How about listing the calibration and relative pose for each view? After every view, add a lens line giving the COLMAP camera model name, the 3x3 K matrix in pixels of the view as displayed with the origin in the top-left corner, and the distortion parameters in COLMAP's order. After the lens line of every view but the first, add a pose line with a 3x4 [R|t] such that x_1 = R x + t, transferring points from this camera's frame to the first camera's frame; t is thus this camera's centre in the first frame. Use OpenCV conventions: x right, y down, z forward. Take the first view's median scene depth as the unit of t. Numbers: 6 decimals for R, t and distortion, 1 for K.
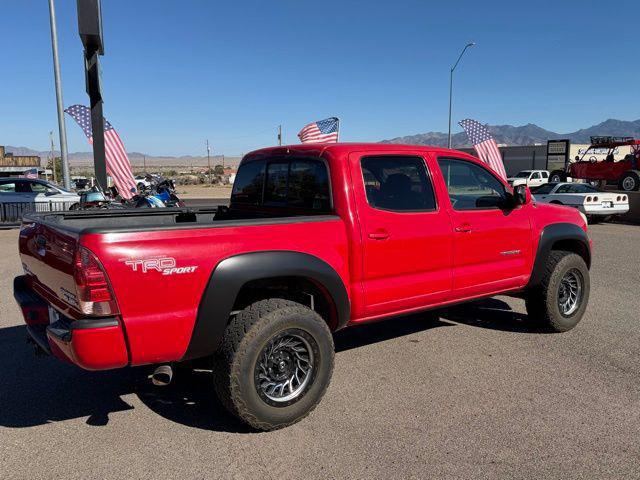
lens RADIAL K [[584.0, 0, 321.3], [0, 584.0, 254.0], [0, 0, 1]] dist [0.026694, -0.008372]
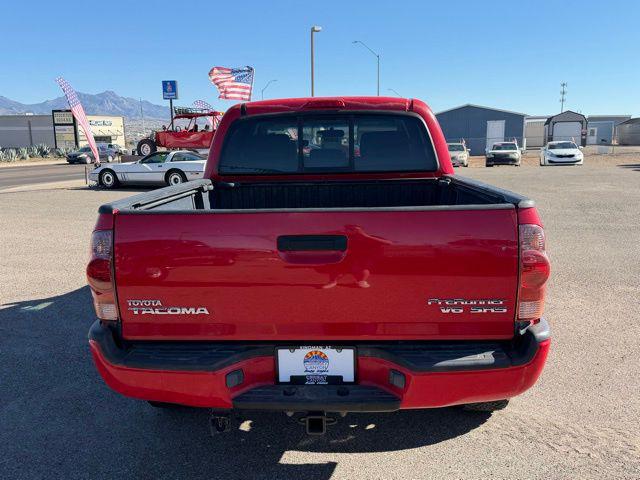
lens RADIAL K [[584.0, 0, 321.3], [0, 584.0, 254.0], [0, 0, 1]] dist [0.026694, -0.008372]
pose [[0.622496, -0.152233, 0.767674, -0.239116], [0.118164, 0.987936, 0.100094, -0.016659], [-0.773651, 0.028403, 0.632975, 0.160043]]
